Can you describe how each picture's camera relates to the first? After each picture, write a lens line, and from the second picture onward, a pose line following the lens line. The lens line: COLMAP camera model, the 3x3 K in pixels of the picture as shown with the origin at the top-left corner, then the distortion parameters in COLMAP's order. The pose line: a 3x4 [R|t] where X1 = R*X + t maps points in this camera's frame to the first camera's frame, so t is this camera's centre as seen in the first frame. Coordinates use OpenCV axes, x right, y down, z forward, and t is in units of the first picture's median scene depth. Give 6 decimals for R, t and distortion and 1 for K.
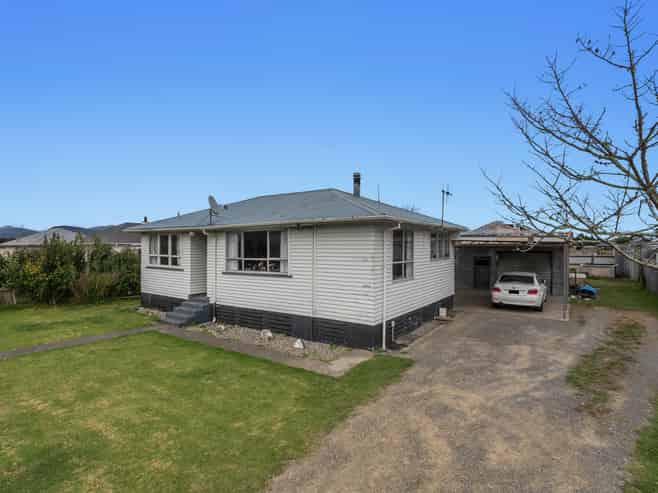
lens RADIAL K [[360.0, 0, 332.5], [0, 360.0, 243.7], [0, 0, 1]] dist [0.000144, -0.000273]
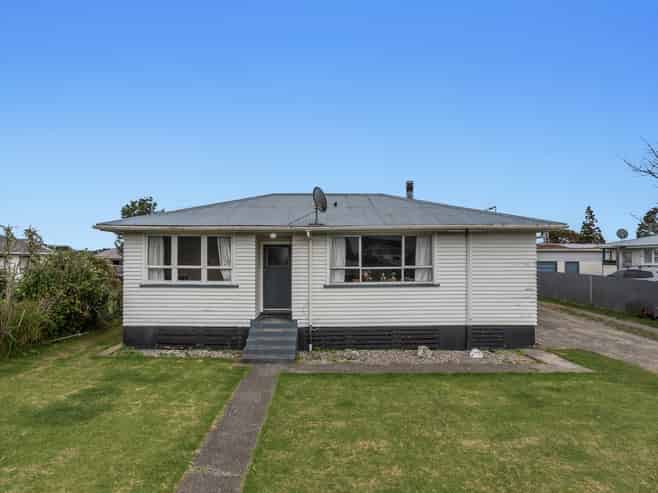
lens RADIAL K [[360.0, 0, 332.5], [0, 360.0, 251.1], [0, 0, 1]] dist [0.000144, -0.000273]
pose [[0.803020, 0.002004, 0.595948, -0.769570], [-0.004746, 0.999984, 0.003032, 0.000472], [-0.595933, -0.005263, 0.803017, 0.353565]]
